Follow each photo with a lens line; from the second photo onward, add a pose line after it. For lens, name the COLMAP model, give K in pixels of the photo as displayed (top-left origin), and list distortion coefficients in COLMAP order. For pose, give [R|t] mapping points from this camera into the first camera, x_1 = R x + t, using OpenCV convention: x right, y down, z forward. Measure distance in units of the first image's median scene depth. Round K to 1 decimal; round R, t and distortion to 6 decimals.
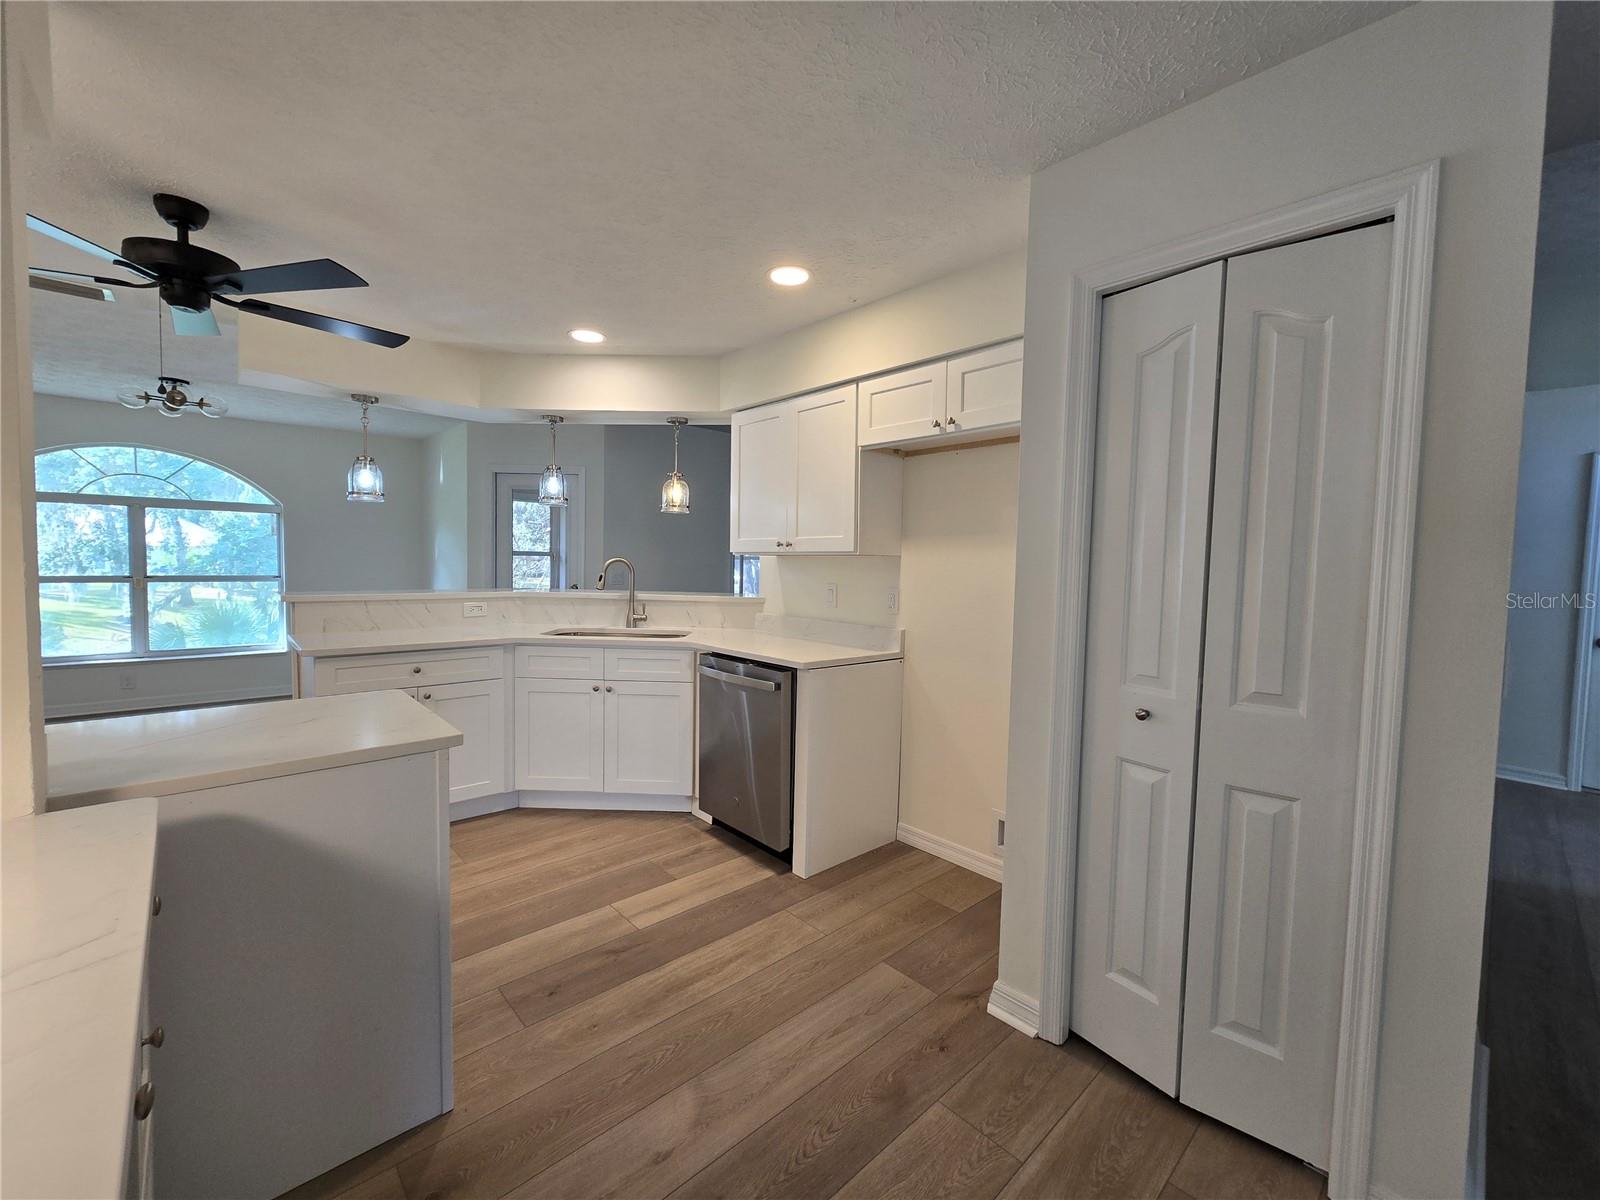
lens RADIAL K [[687.4, 0, 800.0], [0, 687.4, 600.0], [0, 0, 1]] dist [-0.002743, -0.000090]
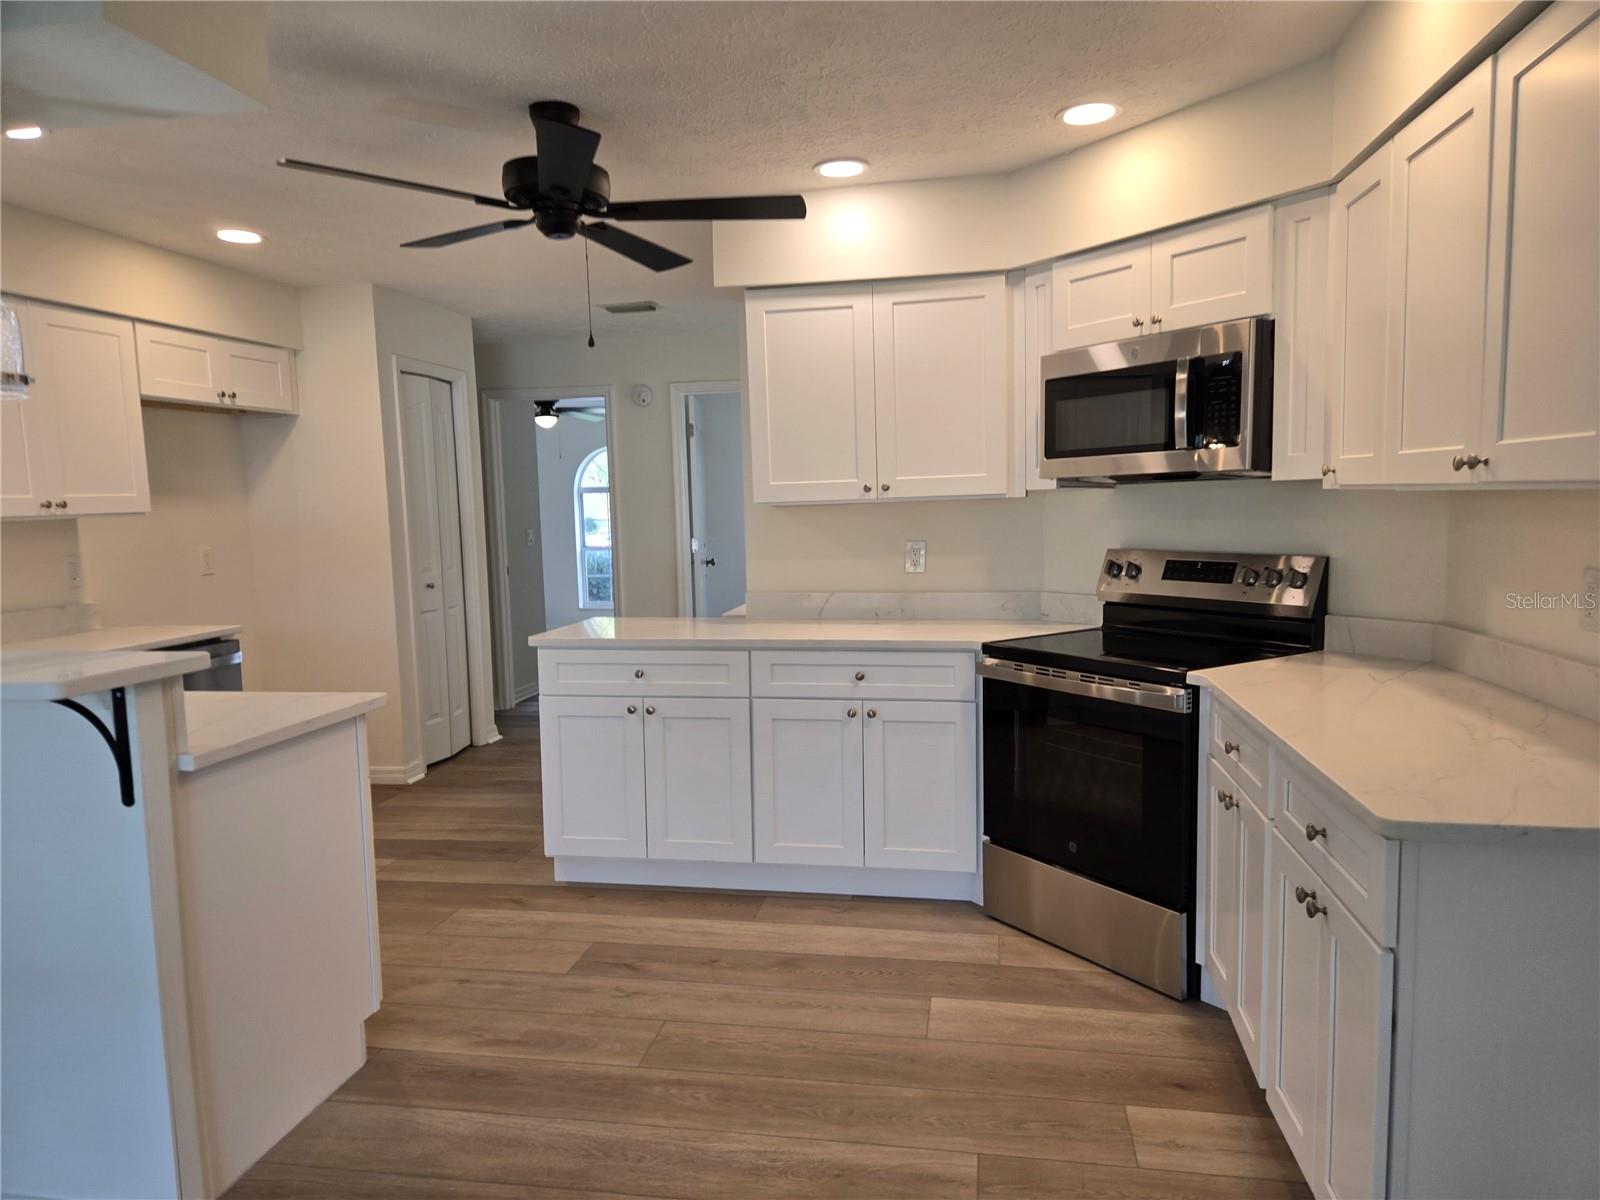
lens RADIAL K [[1157.5, 0, 800.0], [0, 1157.5, 600.0], [0, 0, 1]] dist [0.056134, -0.003364]
pose [[-0.603400, -0.082533, 0.793156, -2.247985], [0.051682, 0.988491, 0.142176, -0.174361], [-0.795762, 0.126781, -0.592191, 1.673981]]
